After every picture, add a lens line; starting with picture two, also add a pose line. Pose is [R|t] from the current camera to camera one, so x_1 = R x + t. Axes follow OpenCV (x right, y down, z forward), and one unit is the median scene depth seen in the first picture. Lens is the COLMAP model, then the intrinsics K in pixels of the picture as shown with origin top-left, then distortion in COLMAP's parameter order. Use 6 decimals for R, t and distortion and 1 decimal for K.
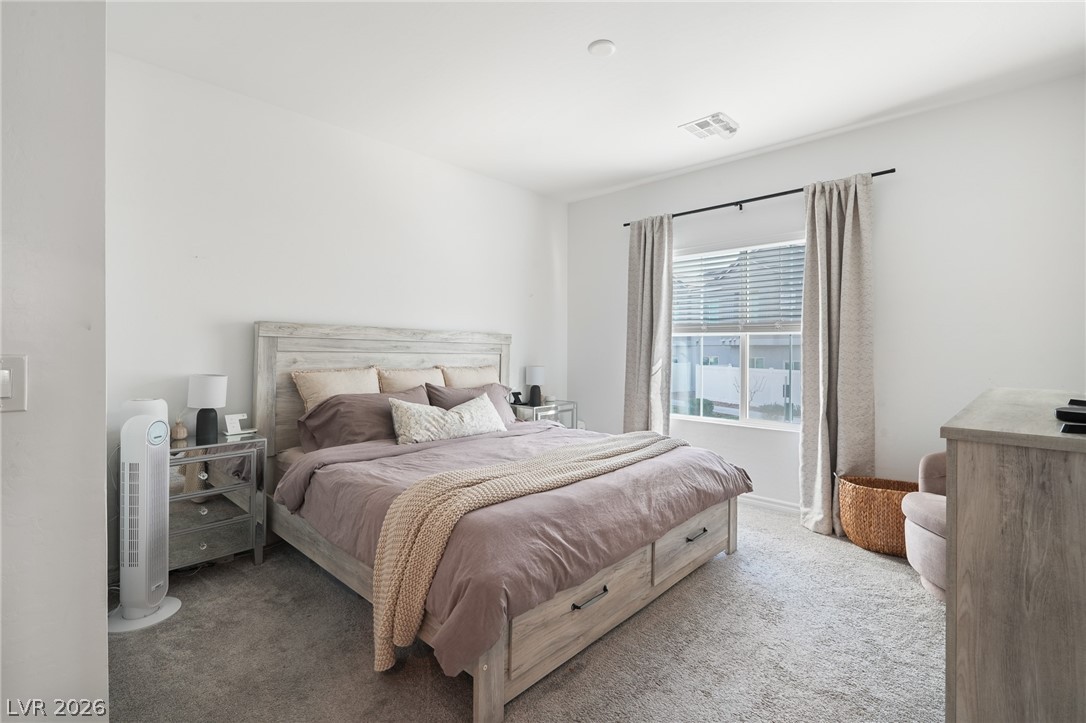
lens RADIAL K [[487.7, 0, 544.1], [0, 487.7, 346.4], [0, 0, 1]] dist [-0.000314, -0.000005]
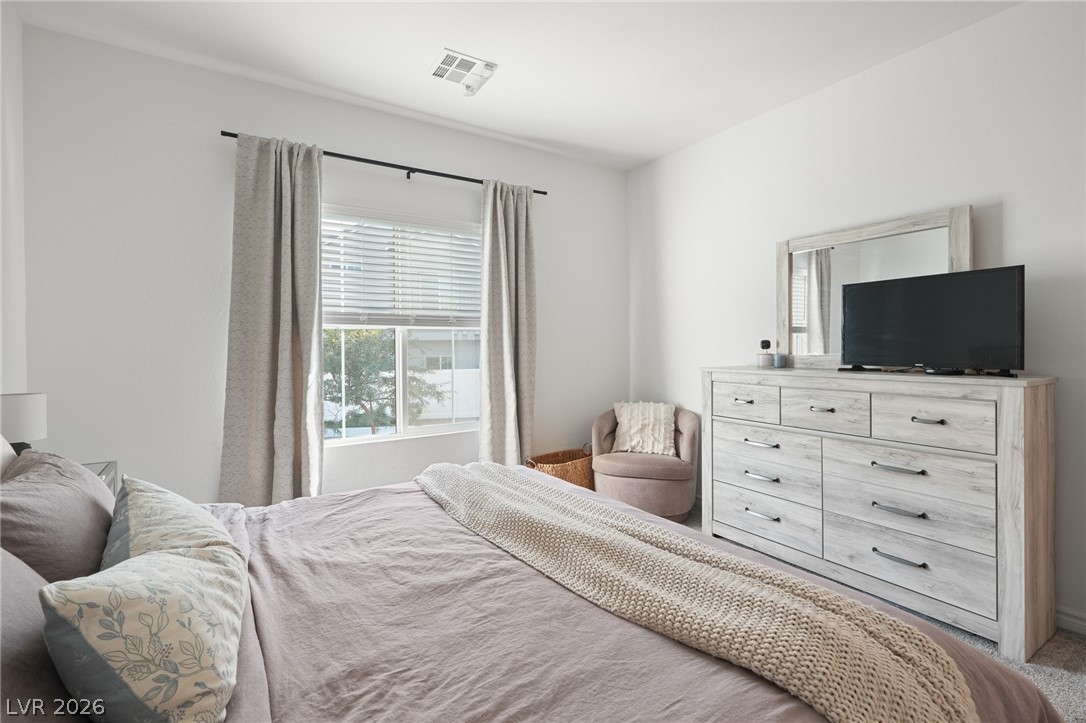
lens RADIAL K [[501.0, 0, 547.1], [0, 501.0, 343.3], [0, 0, 1]] dist [-0.000373, -0.000174]
pose [[0.234805, -0.007688, 0.972012, -0.376975], [0.005033, 0.999965, 0.006693, -0.003406], [-0.972029, 0.003320, 0.234836, 0.572812]]
